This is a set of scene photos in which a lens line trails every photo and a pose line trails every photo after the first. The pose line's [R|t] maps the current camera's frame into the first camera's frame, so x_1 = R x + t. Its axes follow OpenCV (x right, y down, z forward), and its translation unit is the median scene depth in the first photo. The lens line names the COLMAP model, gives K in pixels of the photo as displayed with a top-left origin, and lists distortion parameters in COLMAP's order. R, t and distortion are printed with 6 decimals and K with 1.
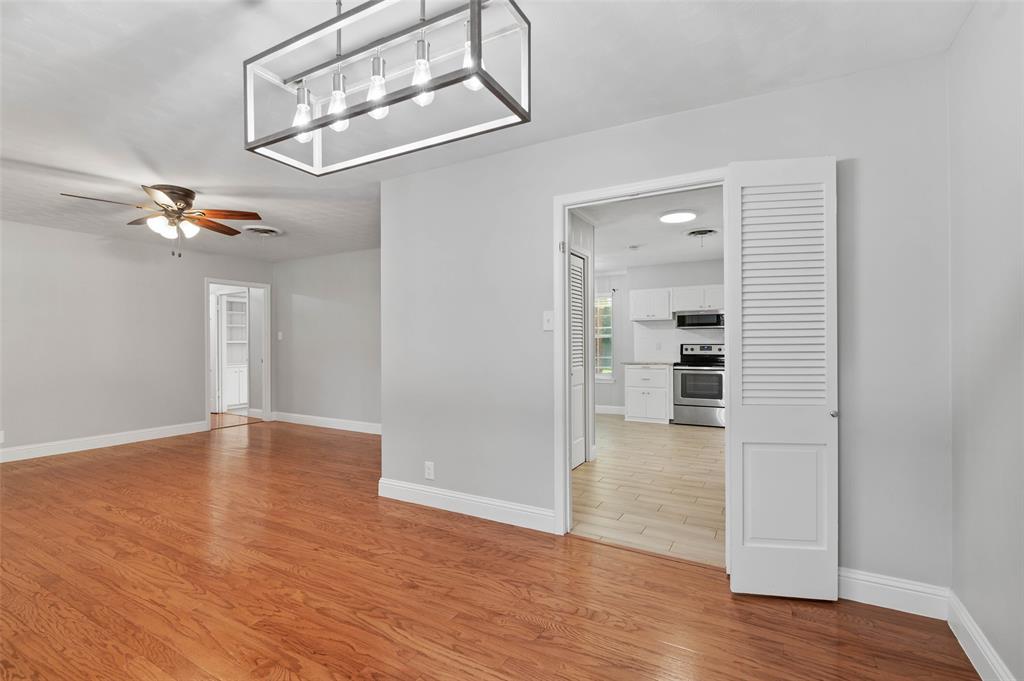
lens RADIAL K [[472.2, 0, 508.1], [0, 472.2, 342.1], [0, 0, 1]] dist [-0.006524, 0.001416]
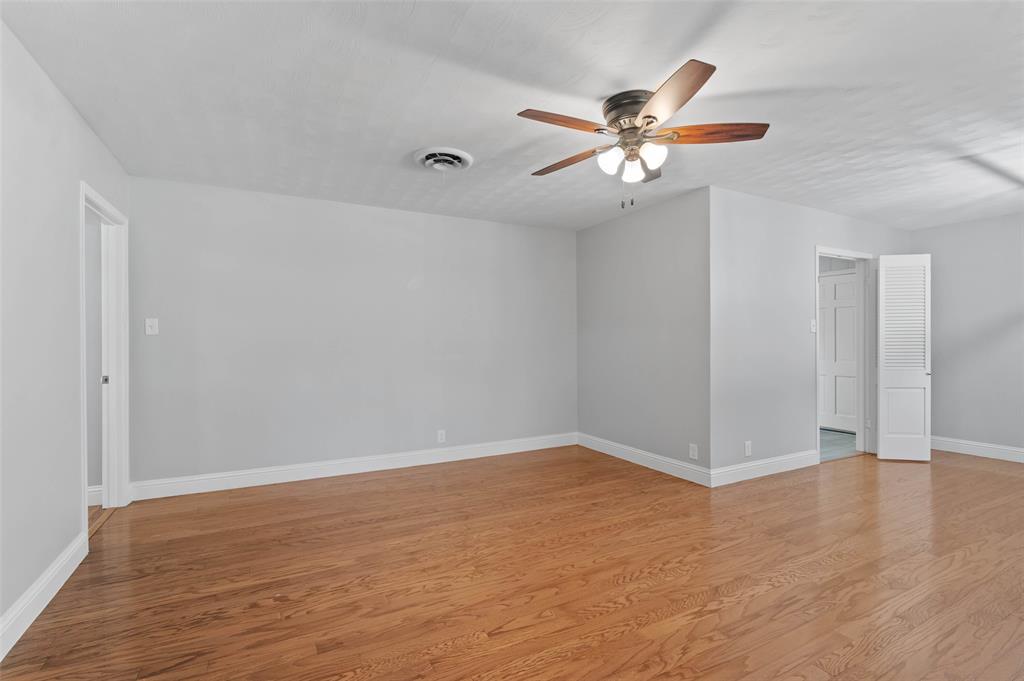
lens RADIAL K [[472.2, 0, 513.4], [0, 472.2, 339.6], [0, 0, 1]] dist [-0.006524, 0.001416]
pose [[0.530428, 0.000030, 0.847730, -2.472098], [-0.000102, 1.000000, 0.000028, -0.001128], [-0.847730, -0.000101, 0.530428, 1.460577]]
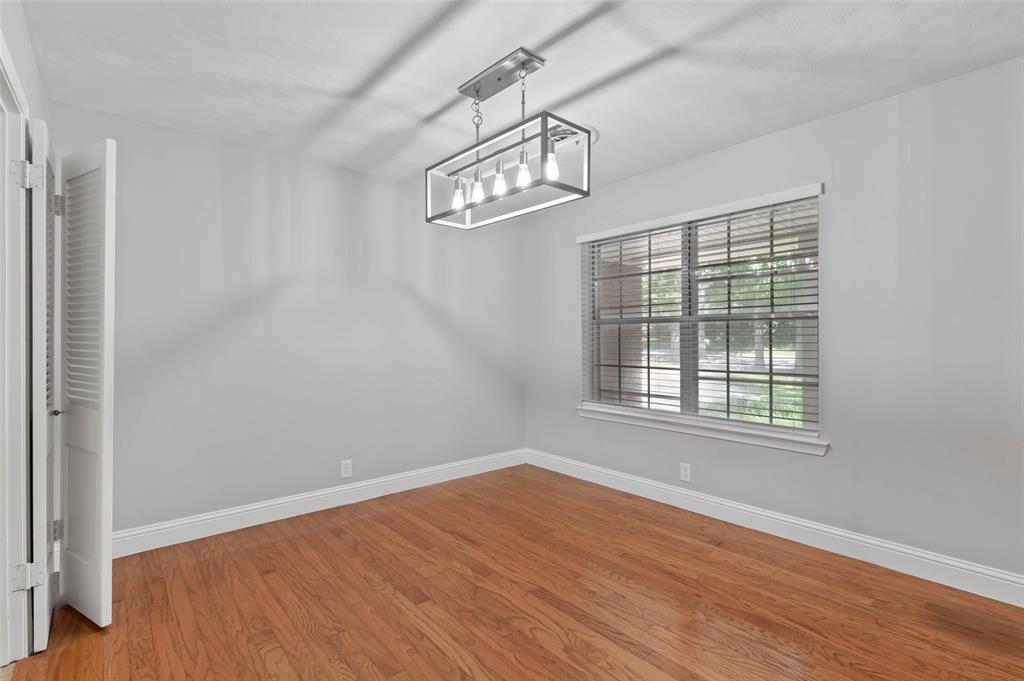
lens RADIAL K [[472.2, 0, 510.2], [0, 472.2, 336.7], [0, 0, 1]] dist [-0.006524, 0.001416]
pose [[-0.941950, 0.005270, 0.335713, -0.576081], [0.004543, 0.999985, -0.002949, -0.004289], [-0.335723, -0.001253, -0.941960, 1.706236]]
